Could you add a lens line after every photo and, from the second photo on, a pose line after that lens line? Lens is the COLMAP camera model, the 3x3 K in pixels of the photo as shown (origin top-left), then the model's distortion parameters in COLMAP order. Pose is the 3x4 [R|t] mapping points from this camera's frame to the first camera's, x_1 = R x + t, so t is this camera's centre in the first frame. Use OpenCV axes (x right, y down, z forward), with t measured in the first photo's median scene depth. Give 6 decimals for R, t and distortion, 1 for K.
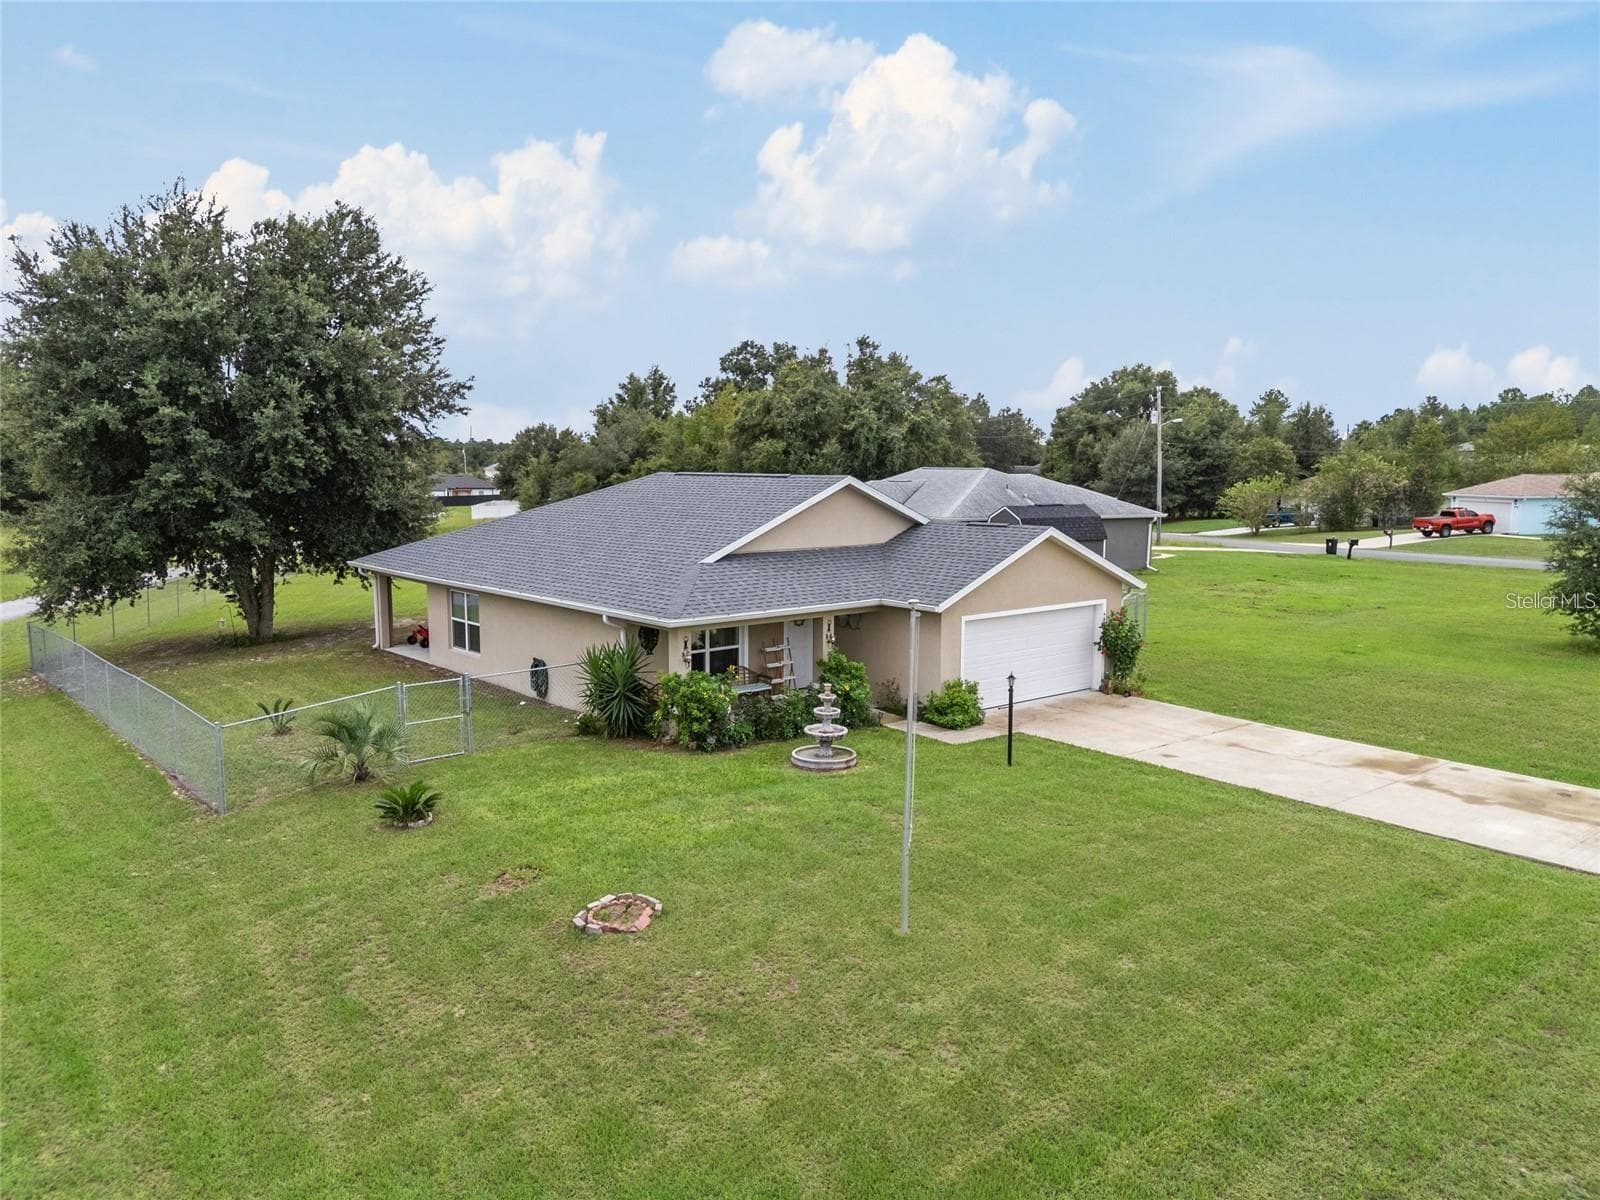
lens RADIAL K [[1173.8, 0, 798.2], [0, 1173.8, 589.0], [0, 0, 1]] dist [0.081956, -0.076140]
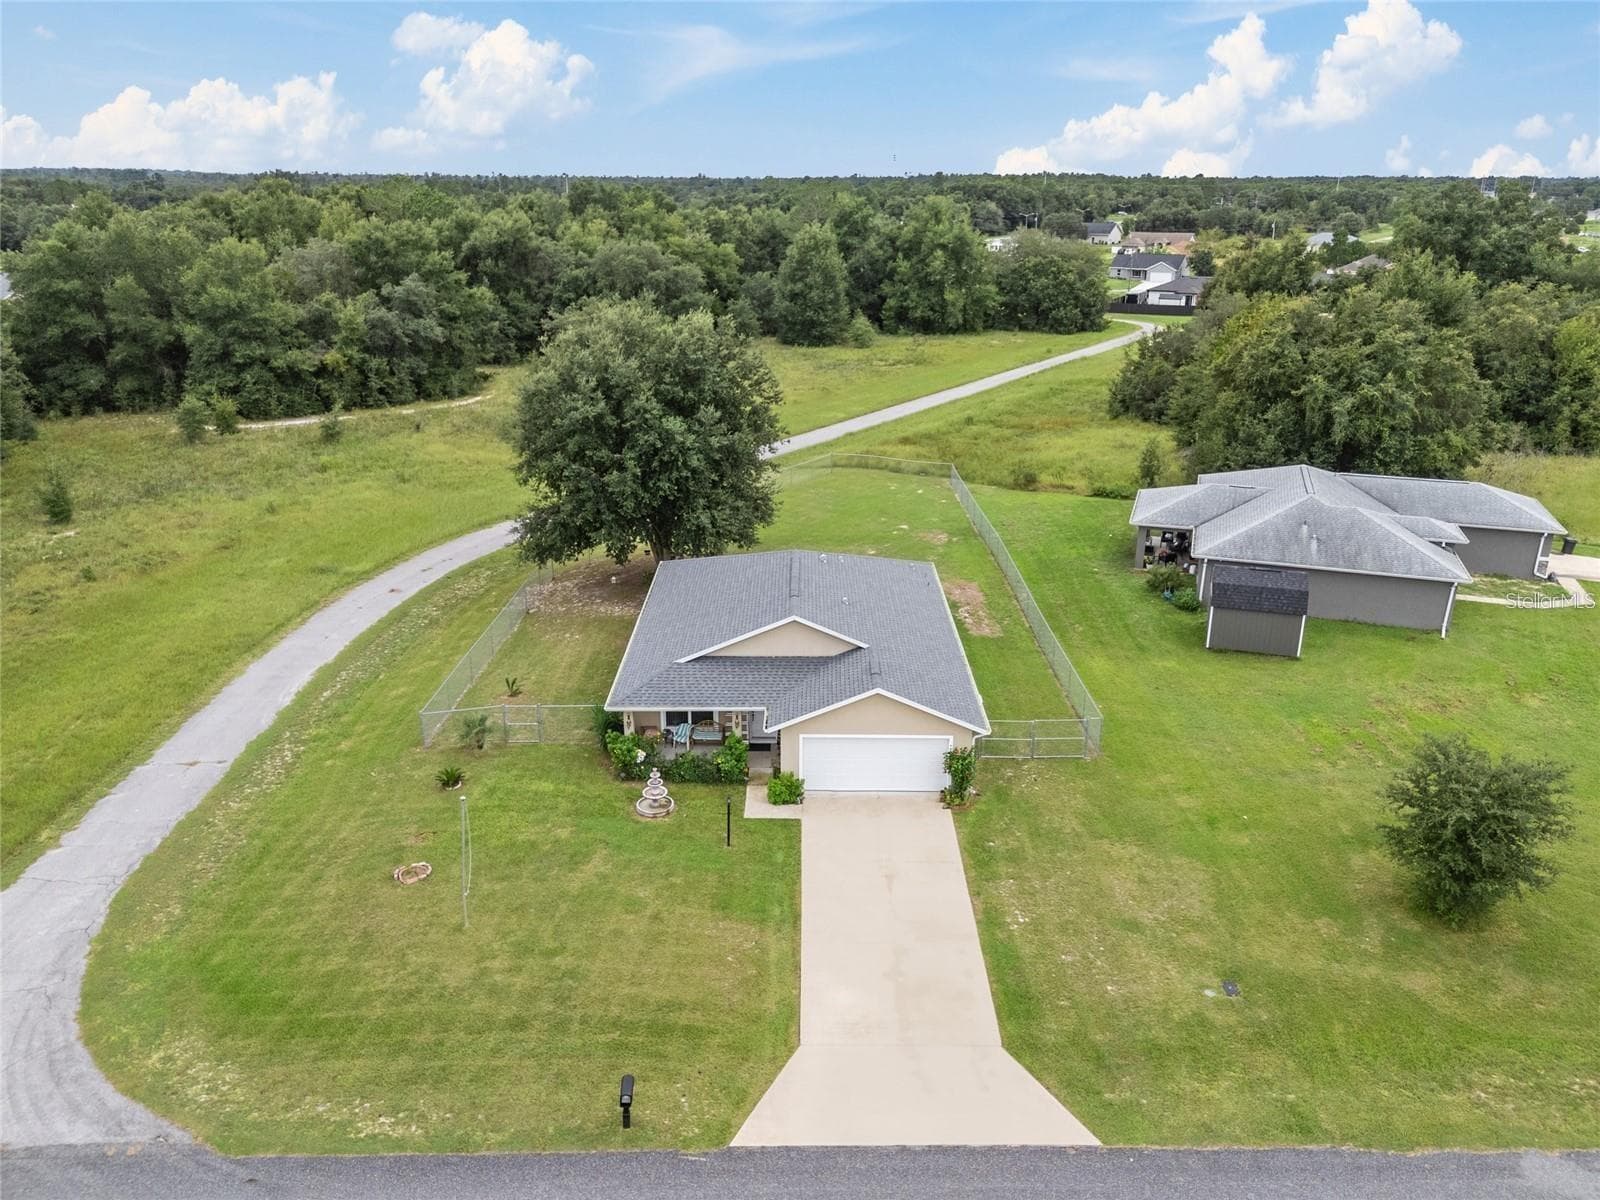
lens RADIAL K [[1186.3, 0, 803.7], [0, 1186.3, 589.8], [0, 0, 1]] dist [0.079618, -0.080206]
pose [[0.768765, 0.212141, -0.603321, 0.916355], [-0.076647, 0.967143, 0.242403, -0.473618], [0.634921, -0.140108, 0.759766, -0.134207]]
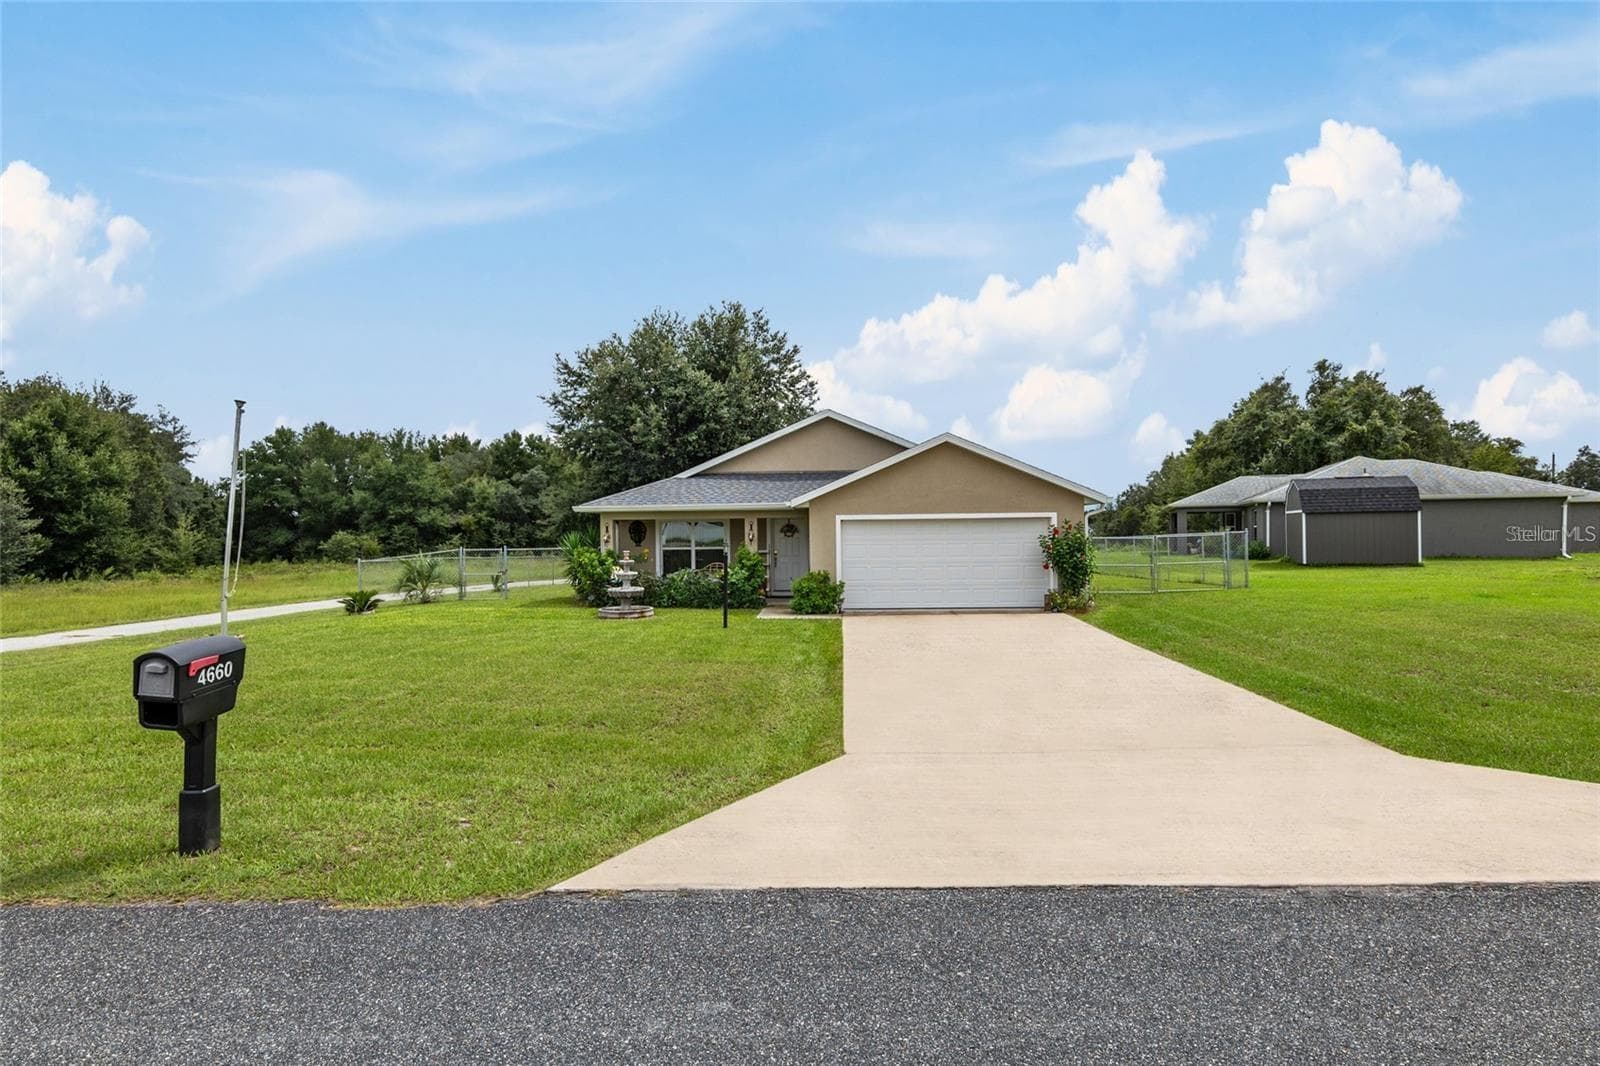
lens RADIAL K [[826.5, 0, 801.4], [0, 826.5, 524.1], [0, 0, 1]] dist [0.002008, 0.000691]
pose [[0.740862, -0.016625, -0.671452, 0.553757], [-0.061543, 0.993808, -0.092512, 0.091283], [0.668832, 0.109862, 0.735251, 0.366396]]
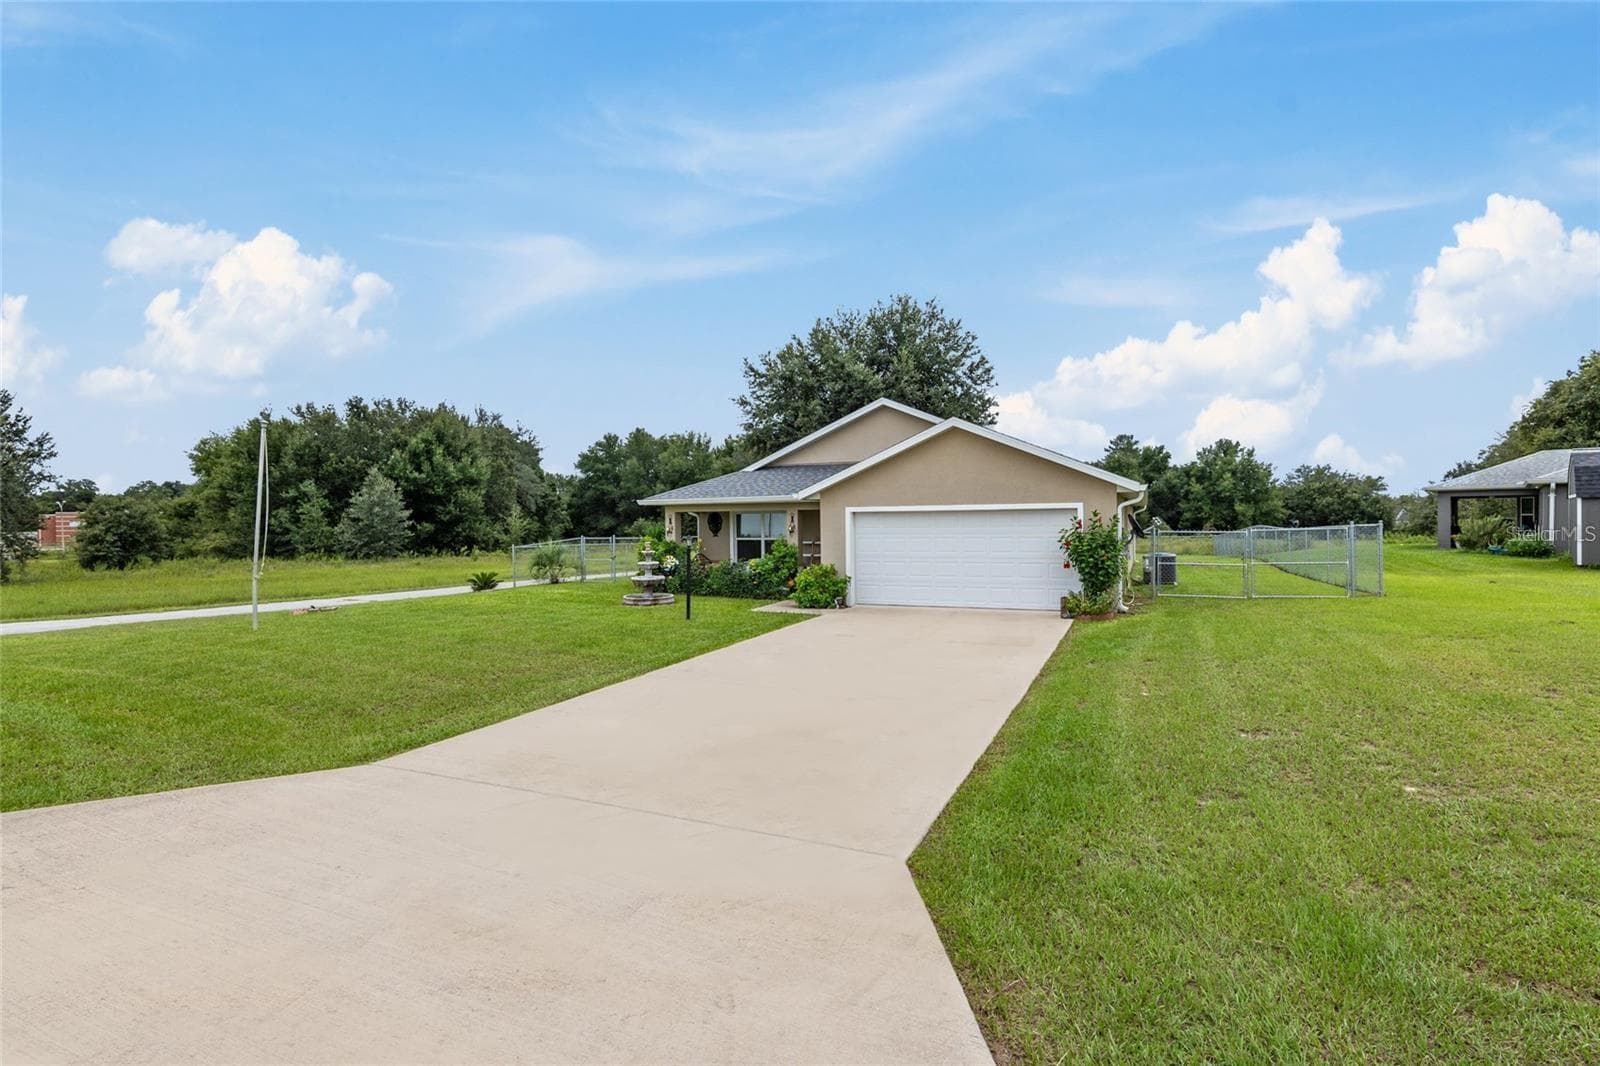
lens RADIAL K [[778.0, 0, 803.2], [0, 778.0, 526.9], [0, 0, 1]] dist [-0.006385, -0.000634]
pose [[0.444275, 0.000271, -0.895890, 0.659924], [-0.087267, 0.995258, -0.042975, 0.064902], [0.891630, 0.097275, 0.442192, 0.578414]]
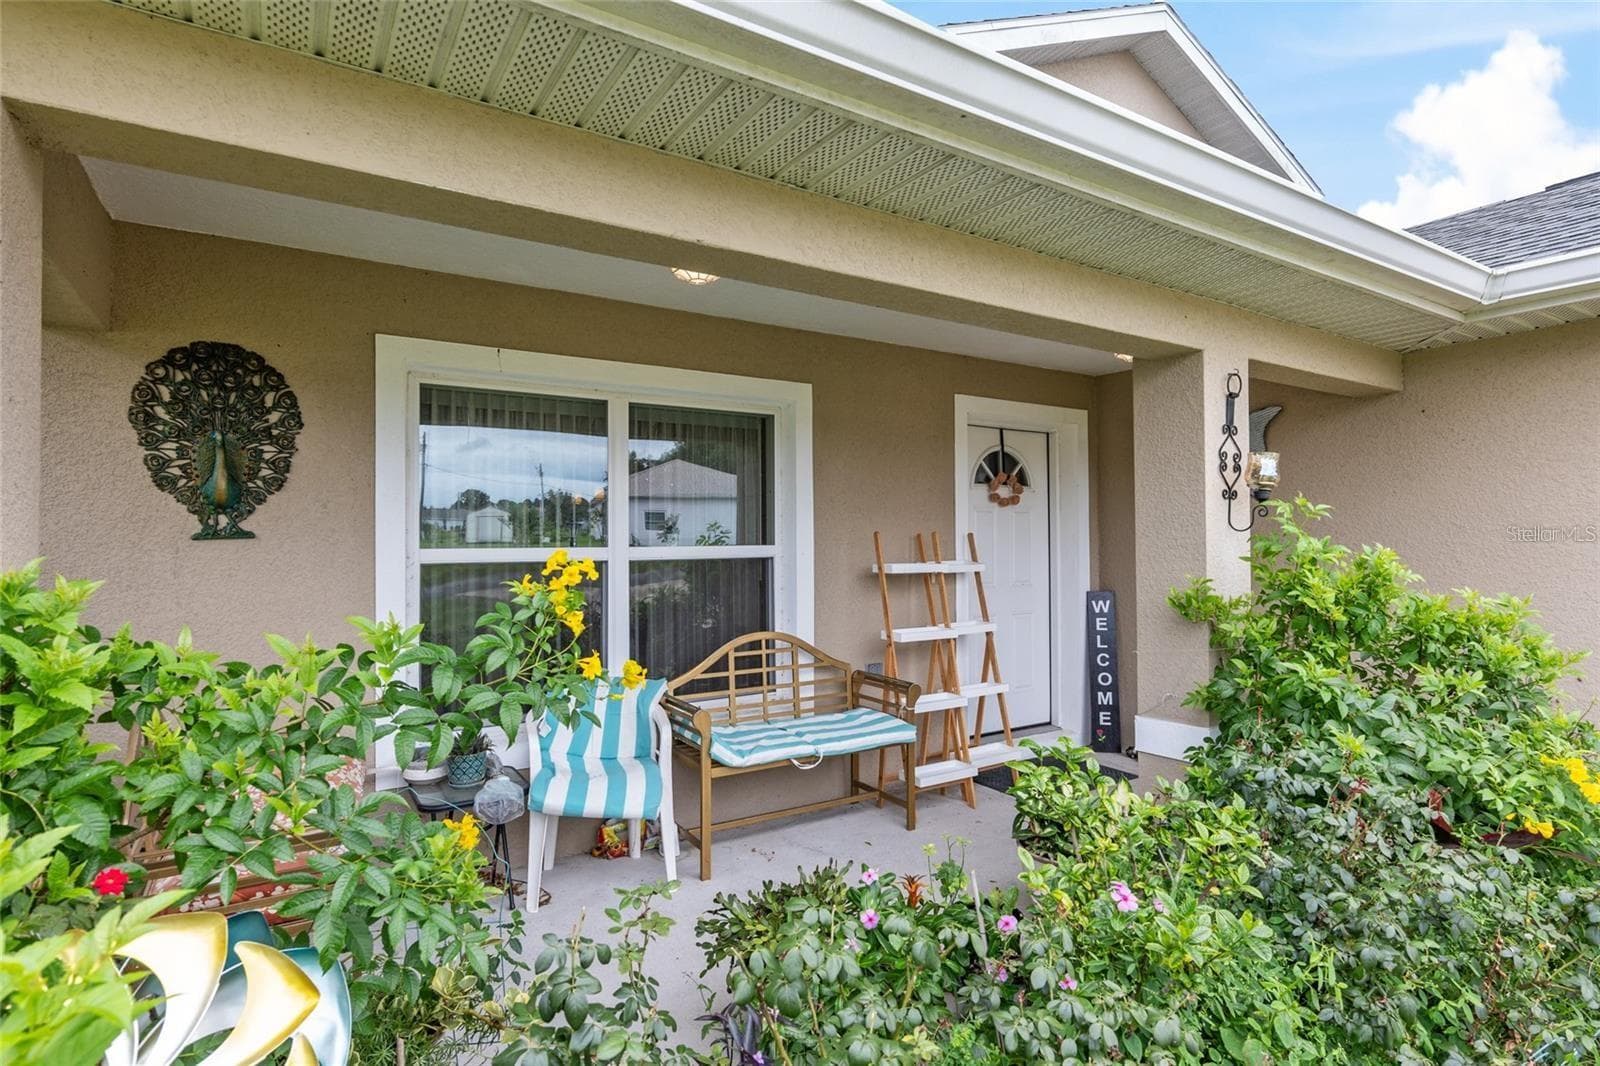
lens RADIAL K [[826.6, 0, 796.6], [0, 826.6, 538.8], [0, 0, 1]] dist [0.006377, 0.000332]
pose [[0.991621, -0.007461, -0.128965, -0.022018], [-0.007013, 0.993749, -0.111417, 0.059134], [0.128990, 0.111387, 0.985370, 0.761655]]
